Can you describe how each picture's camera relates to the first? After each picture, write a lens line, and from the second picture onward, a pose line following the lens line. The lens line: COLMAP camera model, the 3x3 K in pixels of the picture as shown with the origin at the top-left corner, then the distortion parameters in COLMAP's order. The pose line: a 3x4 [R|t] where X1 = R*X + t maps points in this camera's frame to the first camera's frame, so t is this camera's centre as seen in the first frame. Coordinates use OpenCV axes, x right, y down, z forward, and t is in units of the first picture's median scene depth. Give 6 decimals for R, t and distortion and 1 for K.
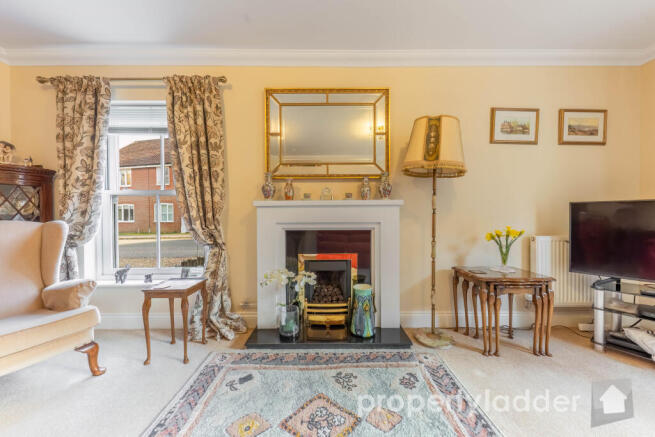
lens RADIAL K [[226.9, 0, 332.3], [0, 226.9, 219.0], [0, 0, 1]] dist [0.002404, -0.000010]
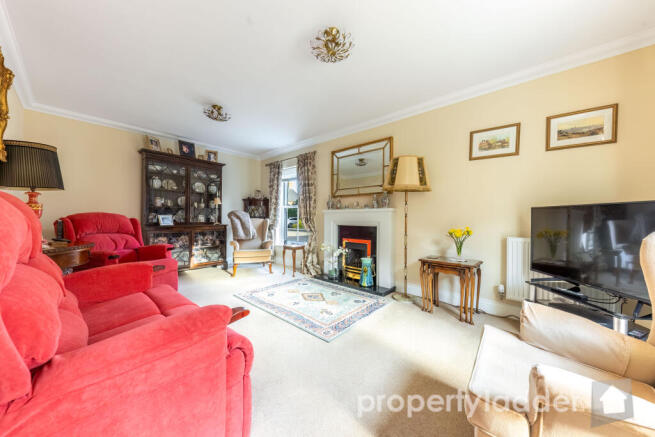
lens RADIAL K [[226.9, 0, 323.5], [0, 226.9, 218.5], [0, 0, 1]] dist [0.002404, -0.000010]
pose [[0.733940, 0.011550, -0.679116, 0.991983], [-0.017870, 0.999838, -0.002308, 0.001162], [0.678979, 0.013830, 0.734027, -0.466592]]
